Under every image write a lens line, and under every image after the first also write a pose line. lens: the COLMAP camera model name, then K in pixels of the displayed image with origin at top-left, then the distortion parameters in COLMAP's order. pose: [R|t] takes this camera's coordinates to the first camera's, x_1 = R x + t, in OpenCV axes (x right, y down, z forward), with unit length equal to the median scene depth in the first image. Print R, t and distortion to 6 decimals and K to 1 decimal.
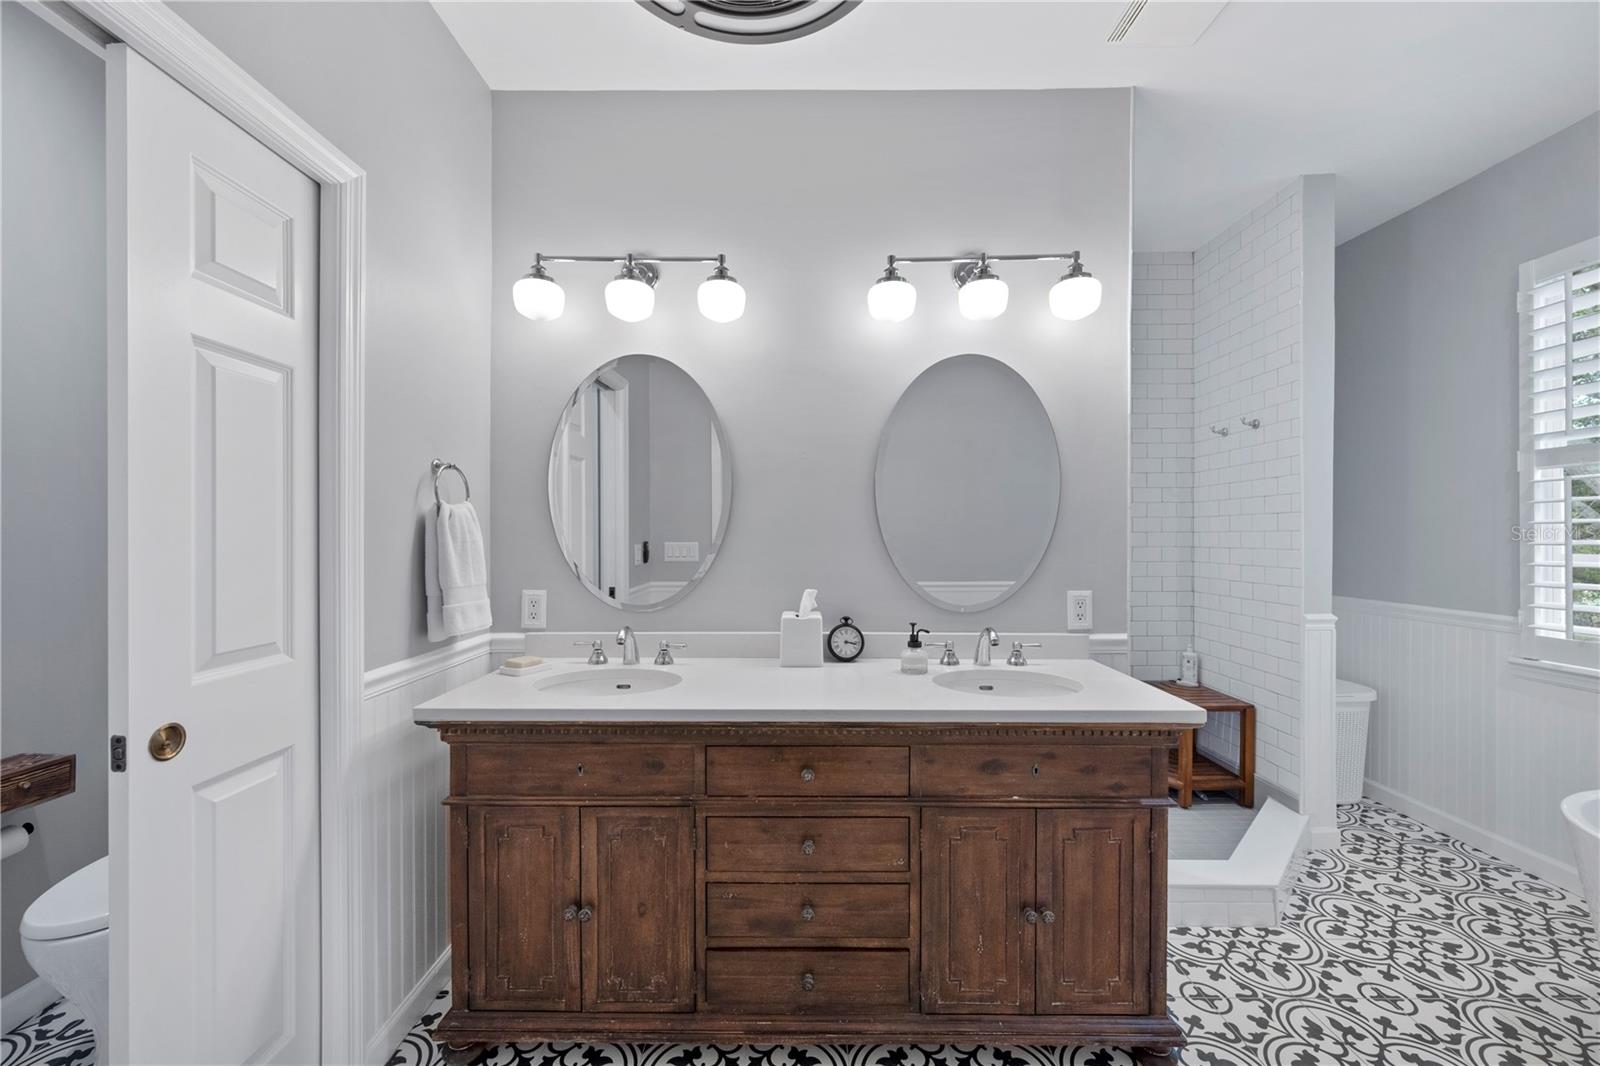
lens RADIAL K [[637.4, 0, 801.5], [0, 637.4, 529.5], [0, 0, 1]] dist [0.001269, 0.000717]
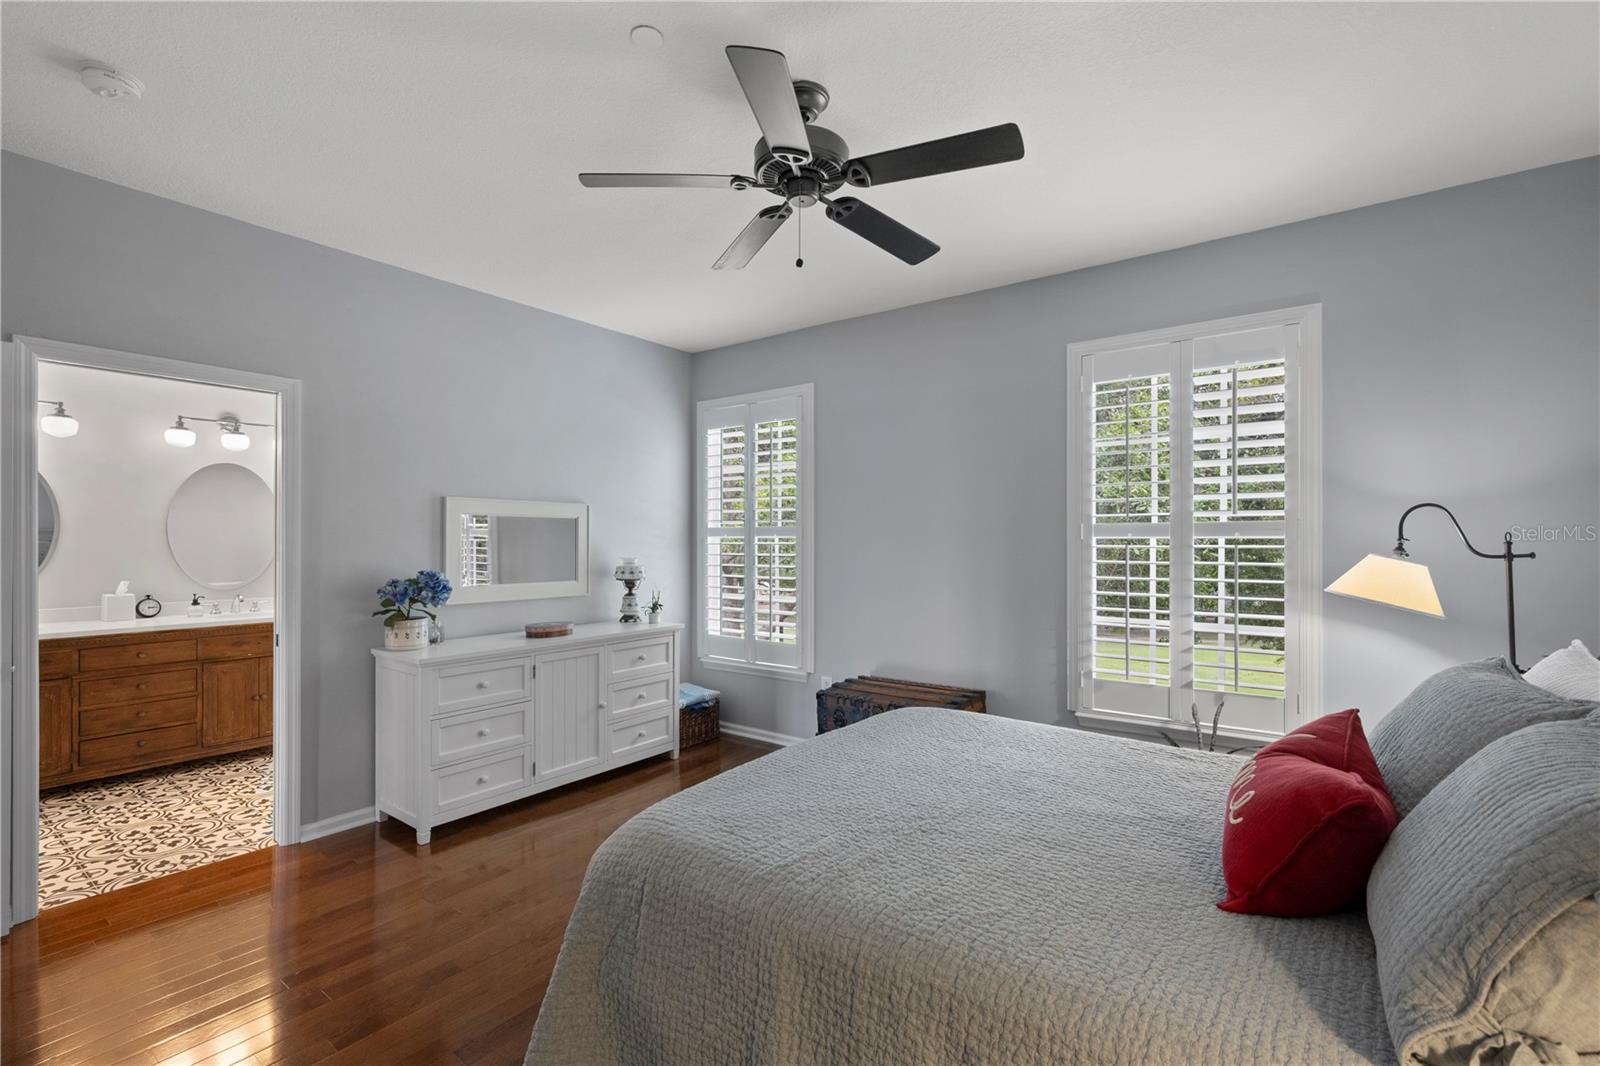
lens RADIAL K [[708.3, 0, 799.9], [0, 708.3, 538.6], [0, 0, 1]] dist [-0.001464, -0.000139]
pose [[0.592189, 0.001168, 0.805798, -0.643927], [0.000308, 0.999999, -0.001675, -0.039692], [-0.805799, 0.001240, 0.592188, -2.455136]]
